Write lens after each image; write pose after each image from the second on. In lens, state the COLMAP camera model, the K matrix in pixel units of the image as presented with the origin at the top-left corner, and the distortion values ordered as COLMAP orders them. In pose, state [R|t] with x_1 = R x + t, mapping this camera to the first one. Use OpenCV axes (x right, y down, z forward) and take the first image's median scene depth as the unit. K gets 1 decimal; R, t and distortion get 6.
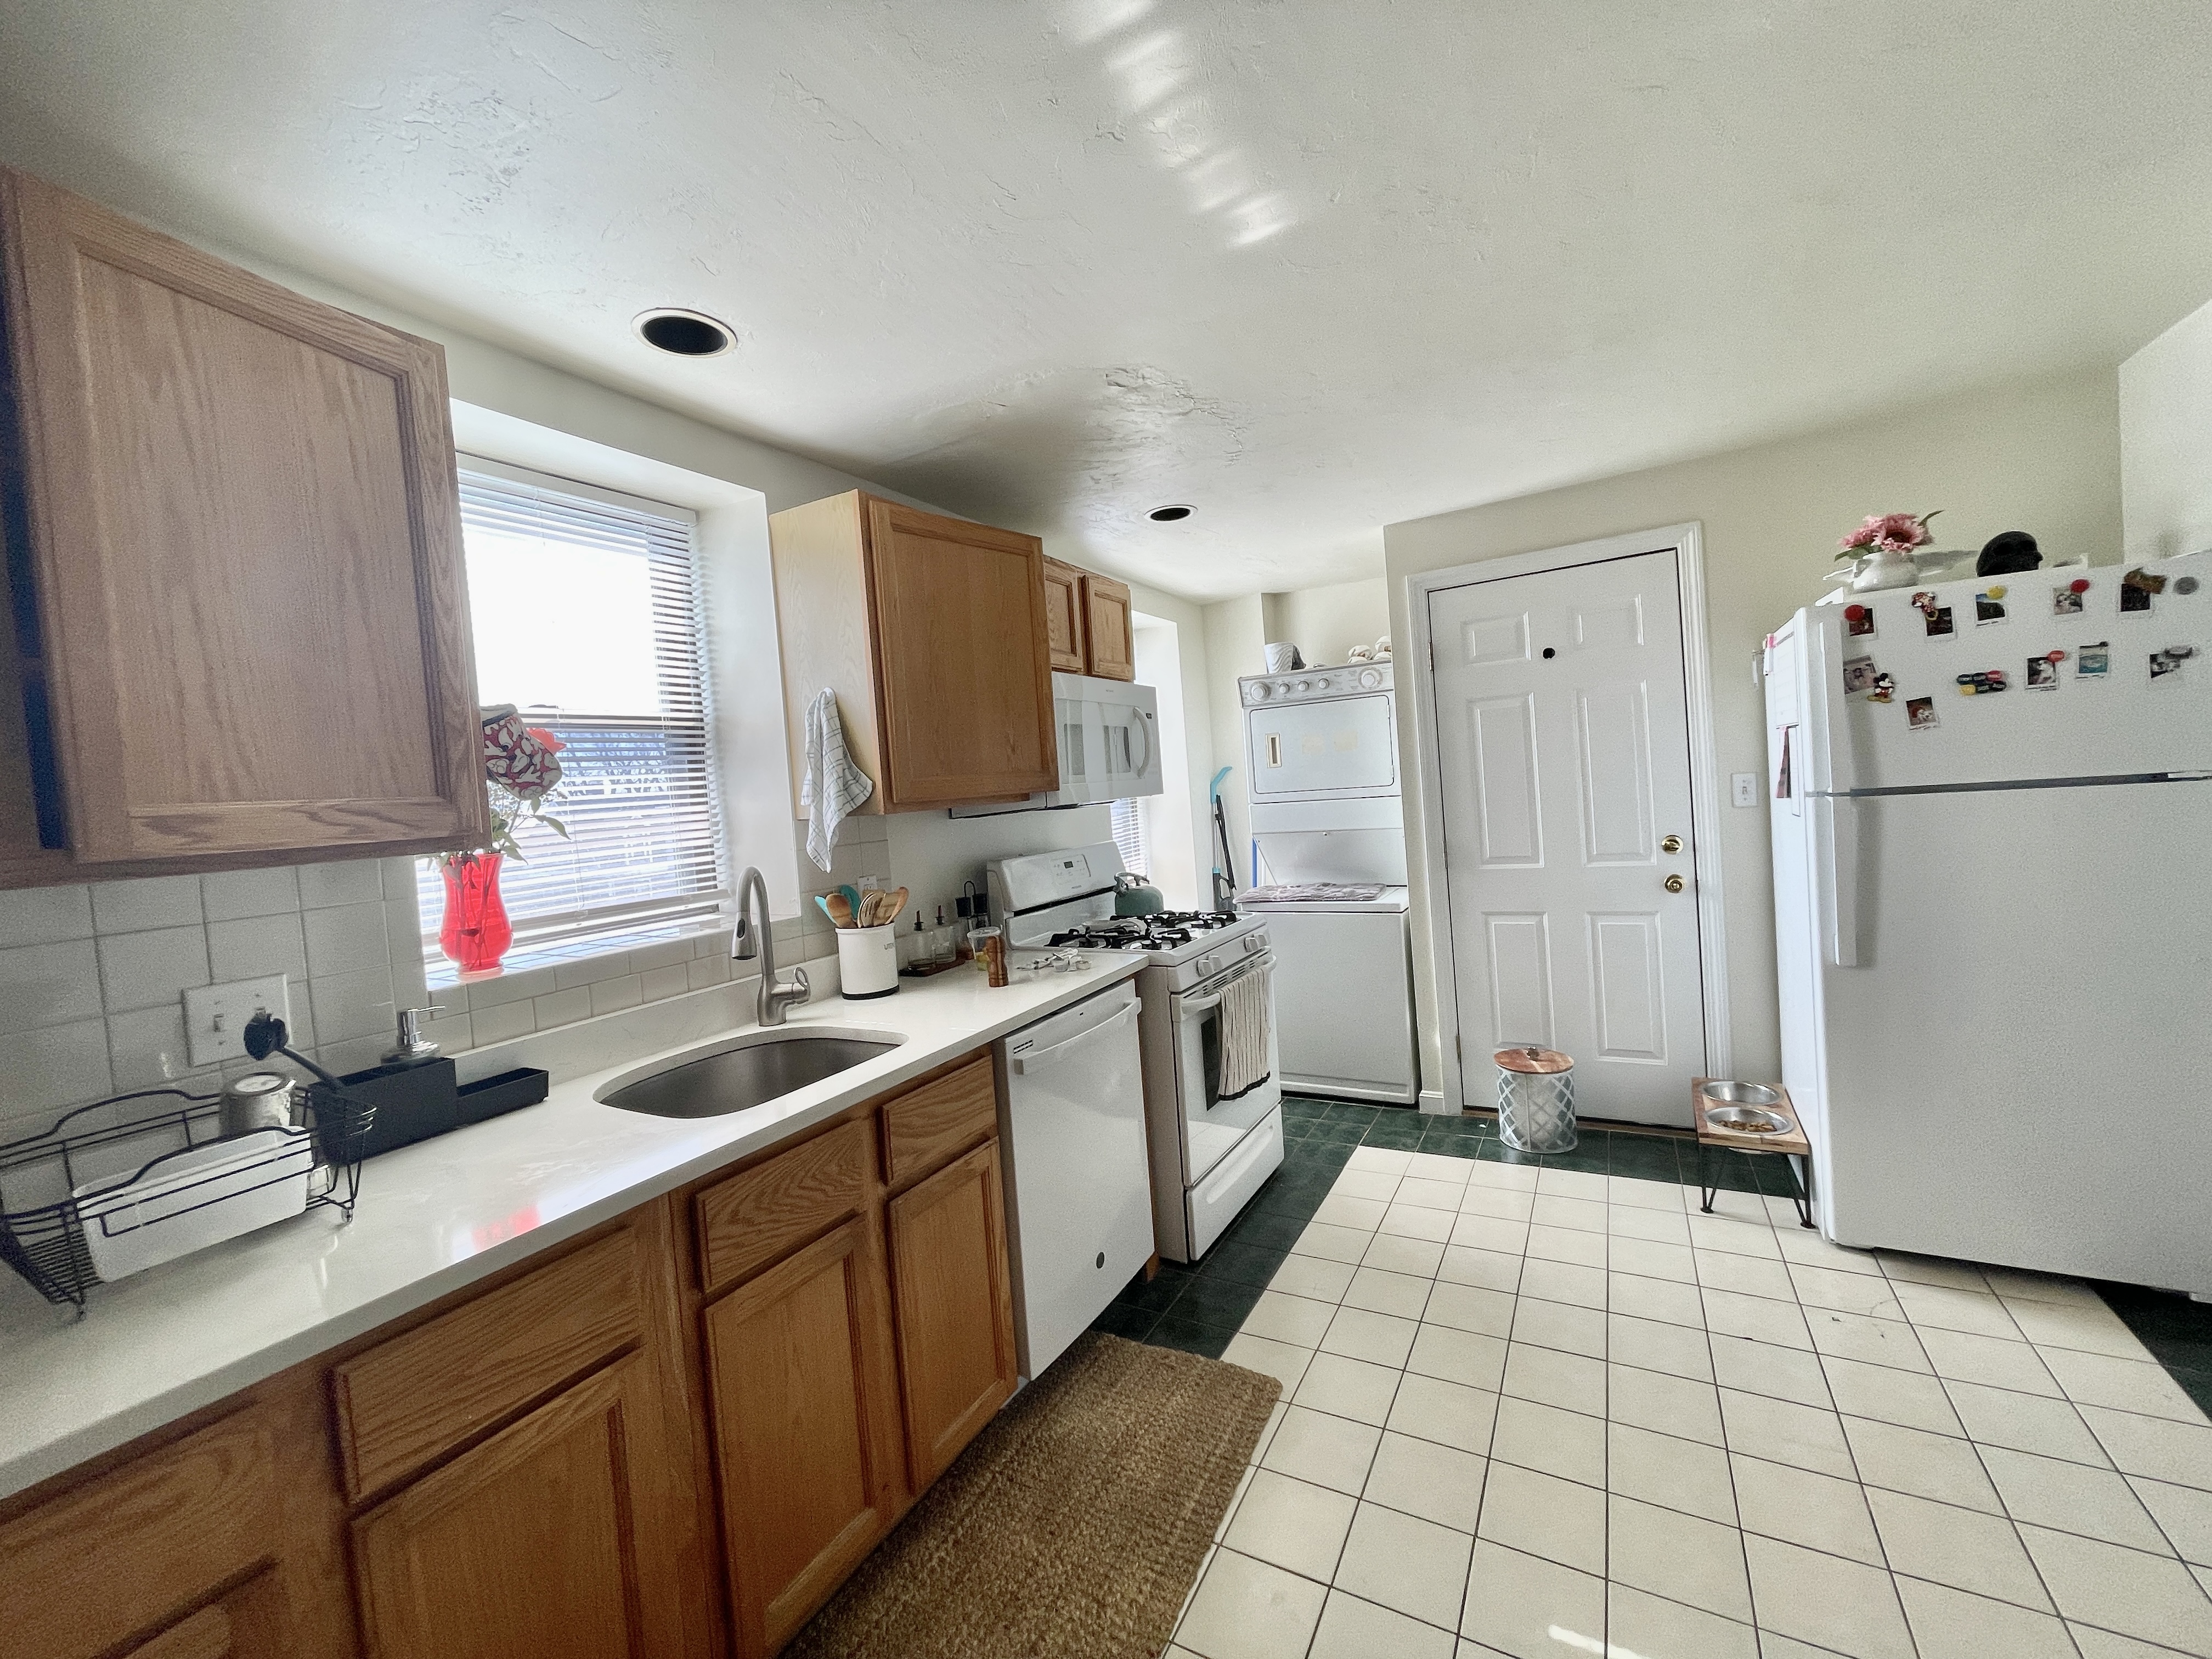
lens RADIAL K [[892.5, 0, 1105.0], [0, 892.5, 824.3], [0, 0, 1]] dist [-0.002899, 0.000403]
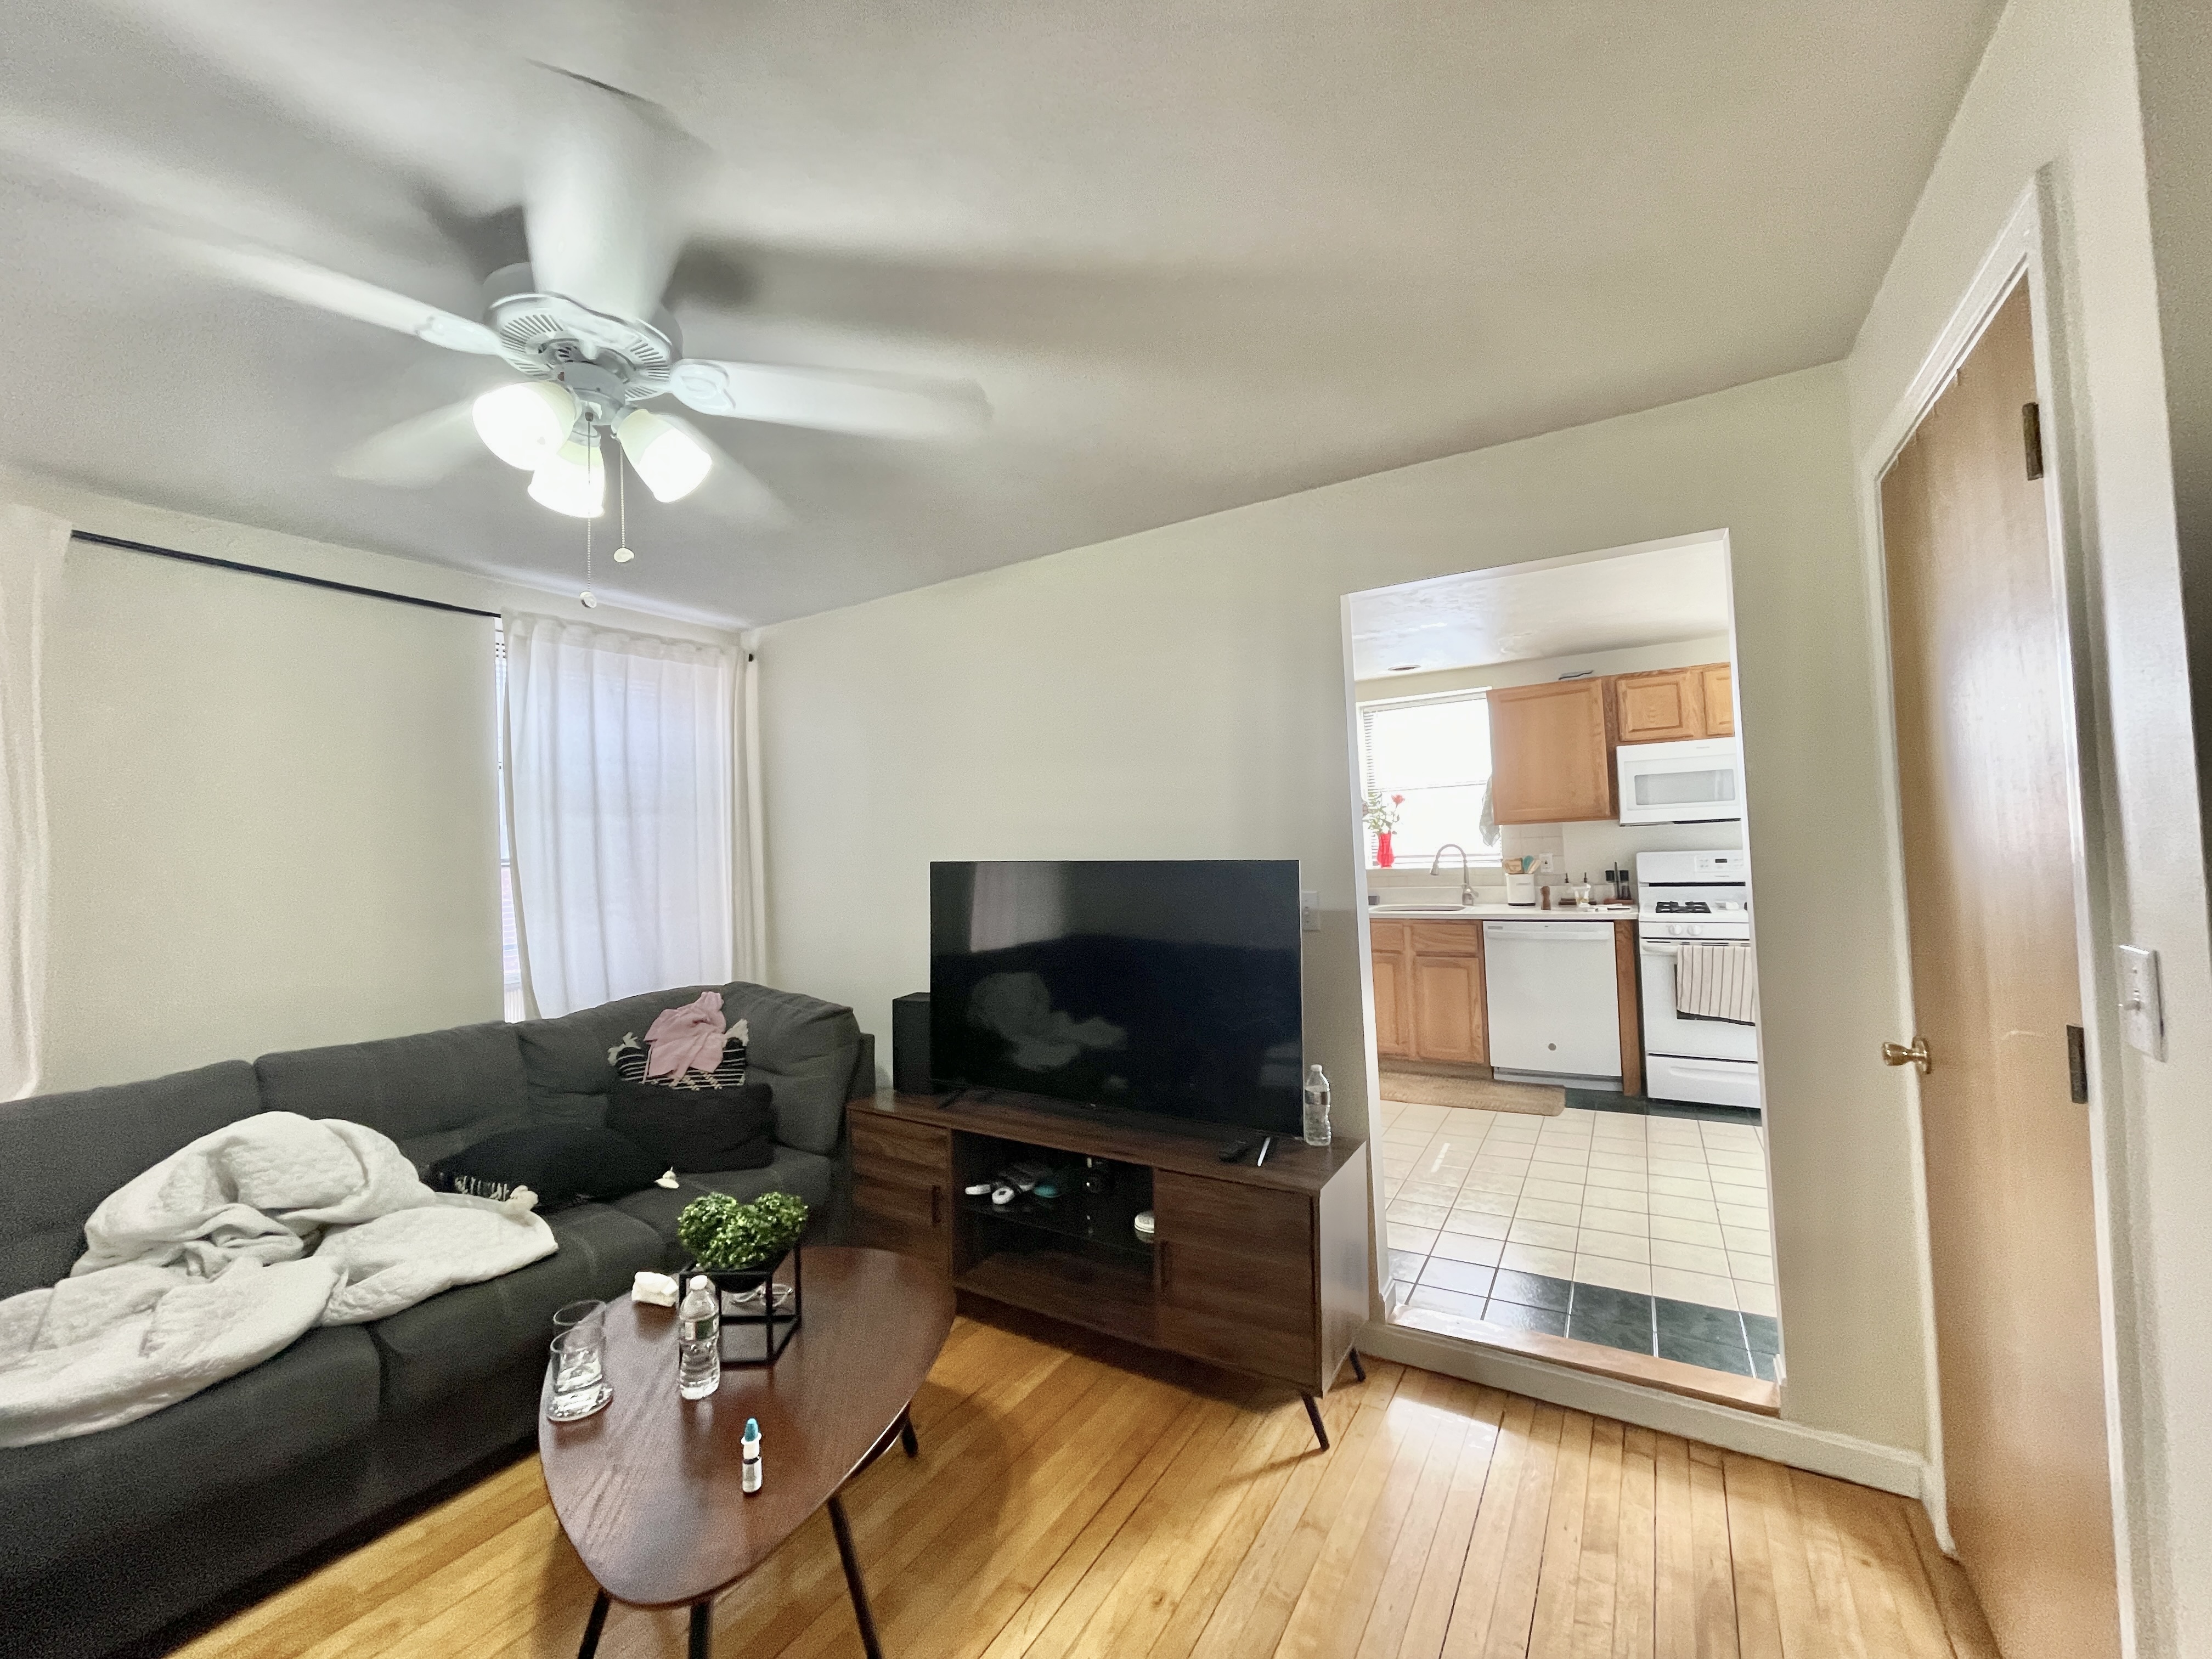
lens RADIAL K [[892.5, 0, 1109.0], [0, 892.5, 823.9], [0, 0, 1]] dist [-0.002899, 0.000403]
pose [[-0.017839, 0.051749, -0.998501, 2.655112], [-0.002023, 0.998656, 0.051794, -0.168636], [0.999839, 0.002944, -0.017711, 0.024413]]
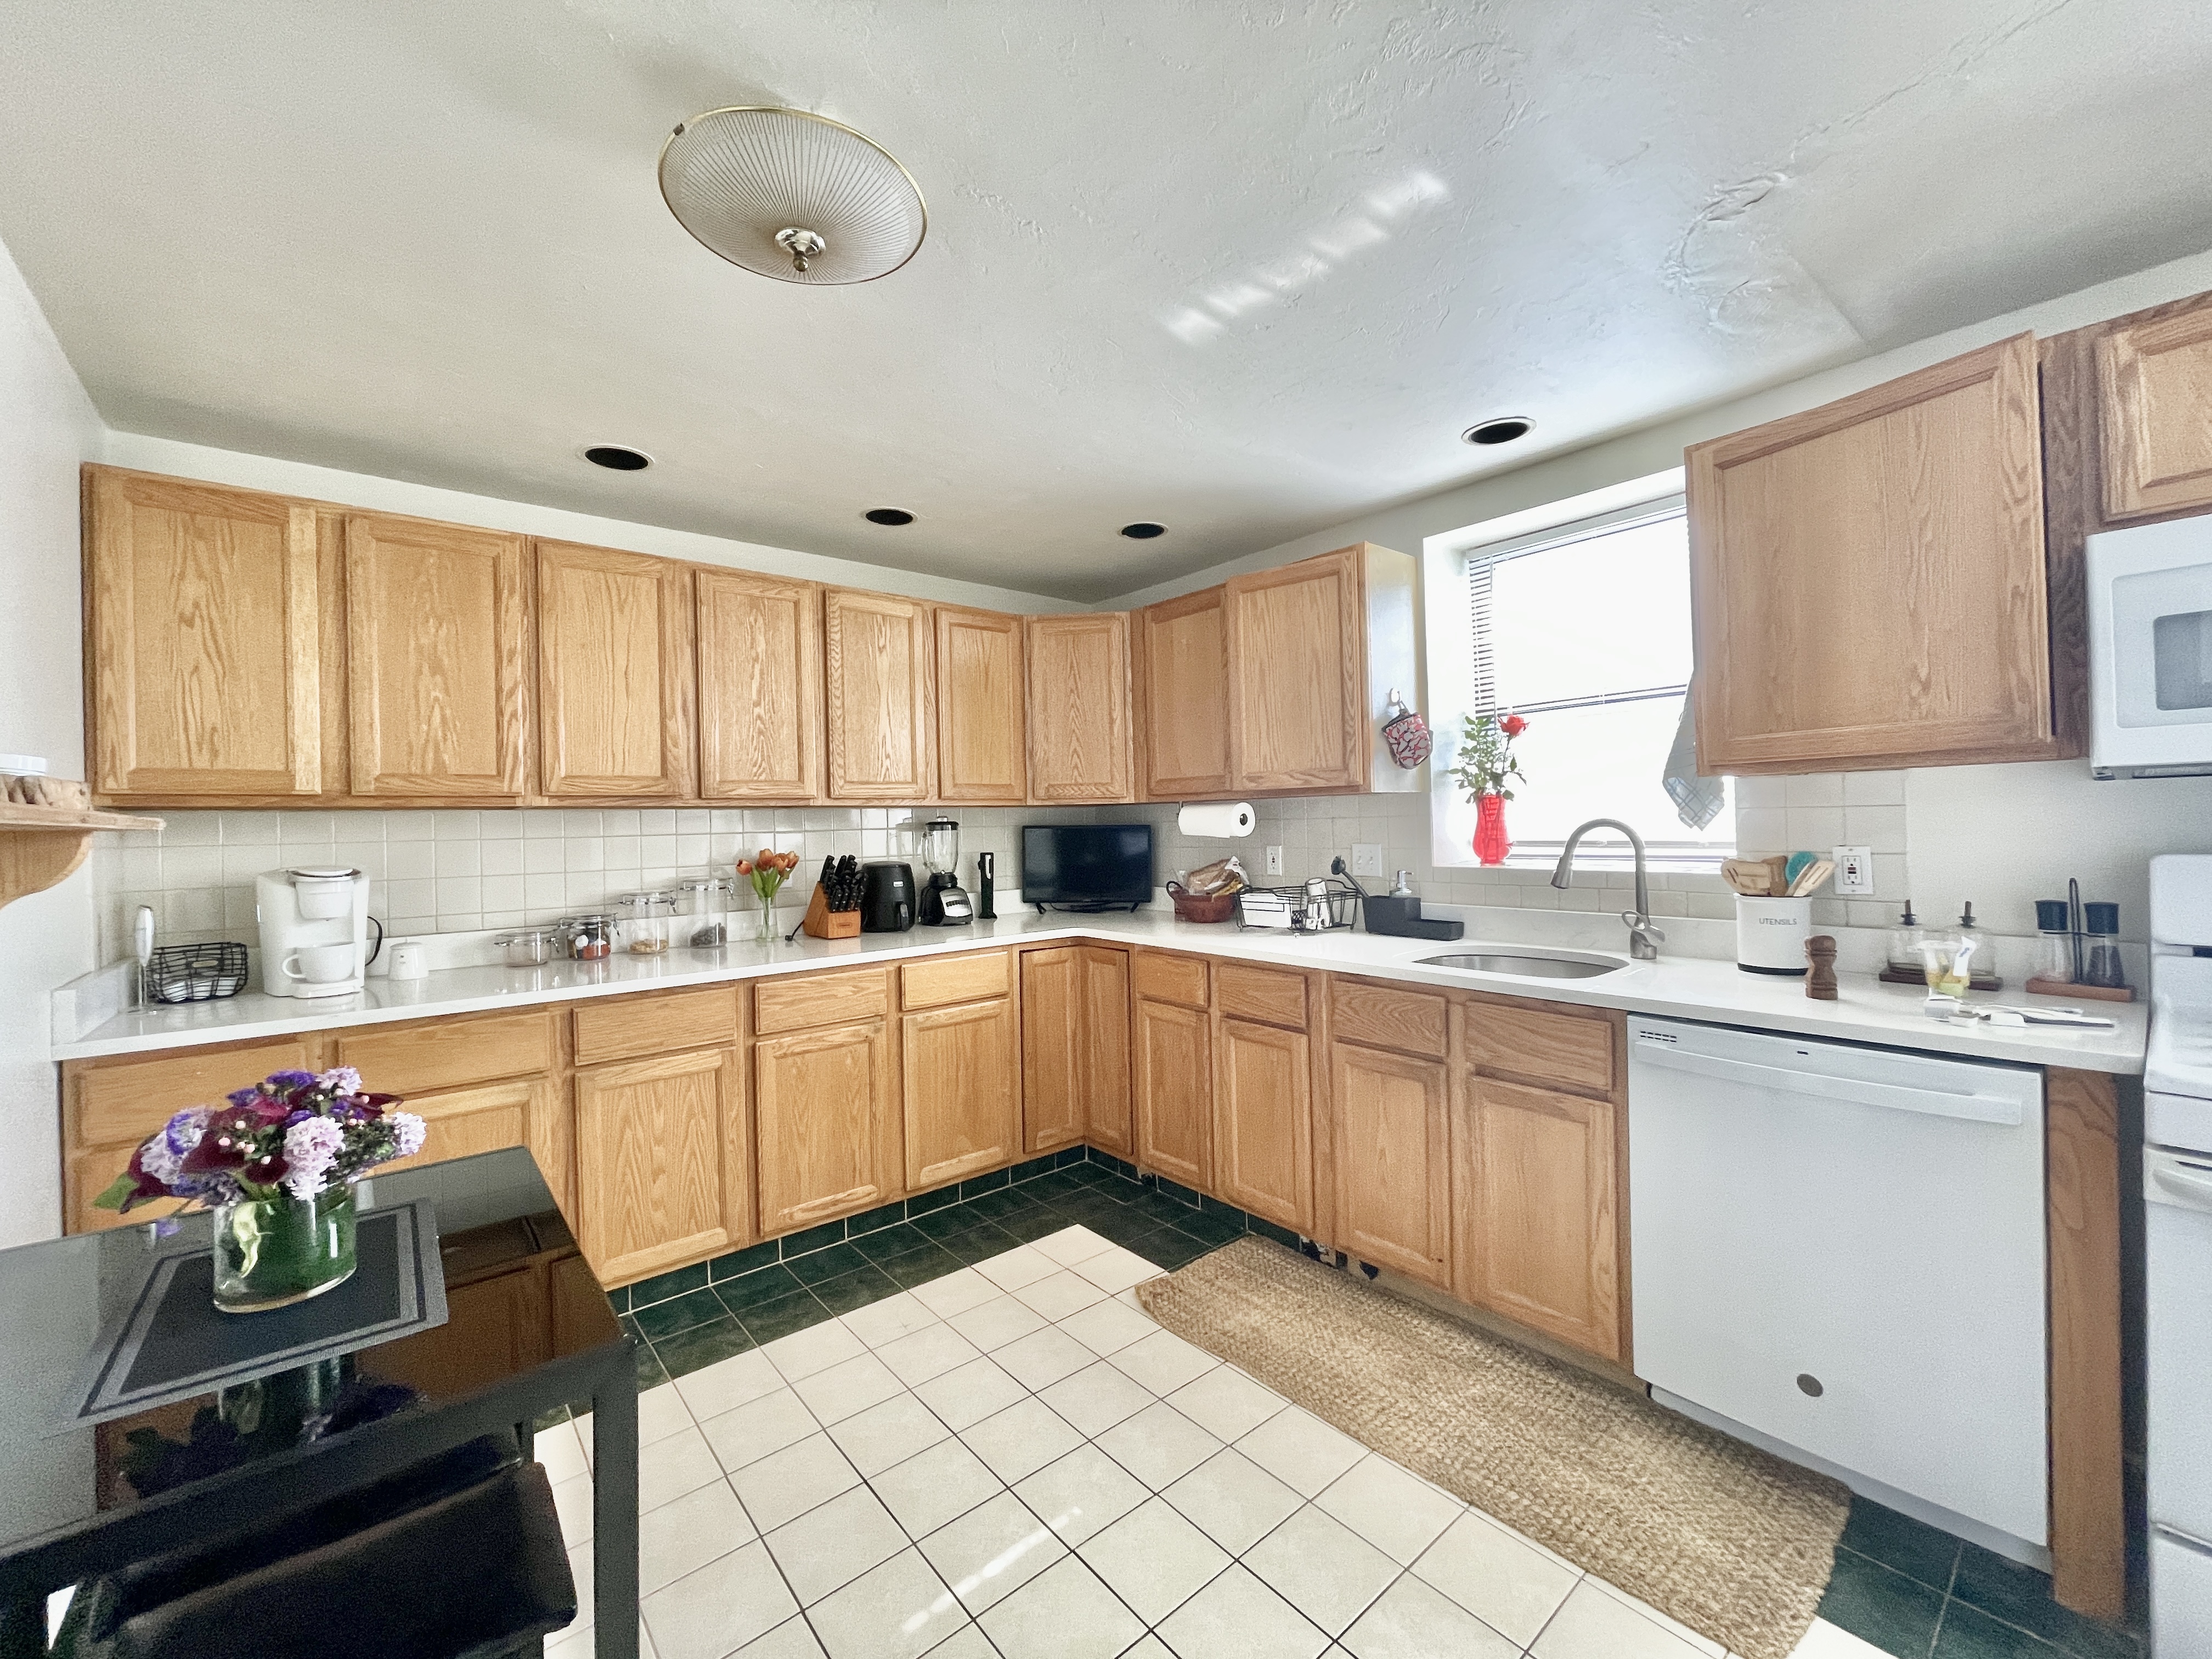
lens RADIAL K [[892.5, 0, 1091.7], [0, 892.5, 829.4], [0, 0, 1]] dist [-0.002899, 0.000403]
pose [[-0.356471, 0.092977, -0.929669, 1.116894], [0.015164, 0.995481, 0.093744, -0.068693], [0.934183, 0.019319, -0.356270, 0.912213]]
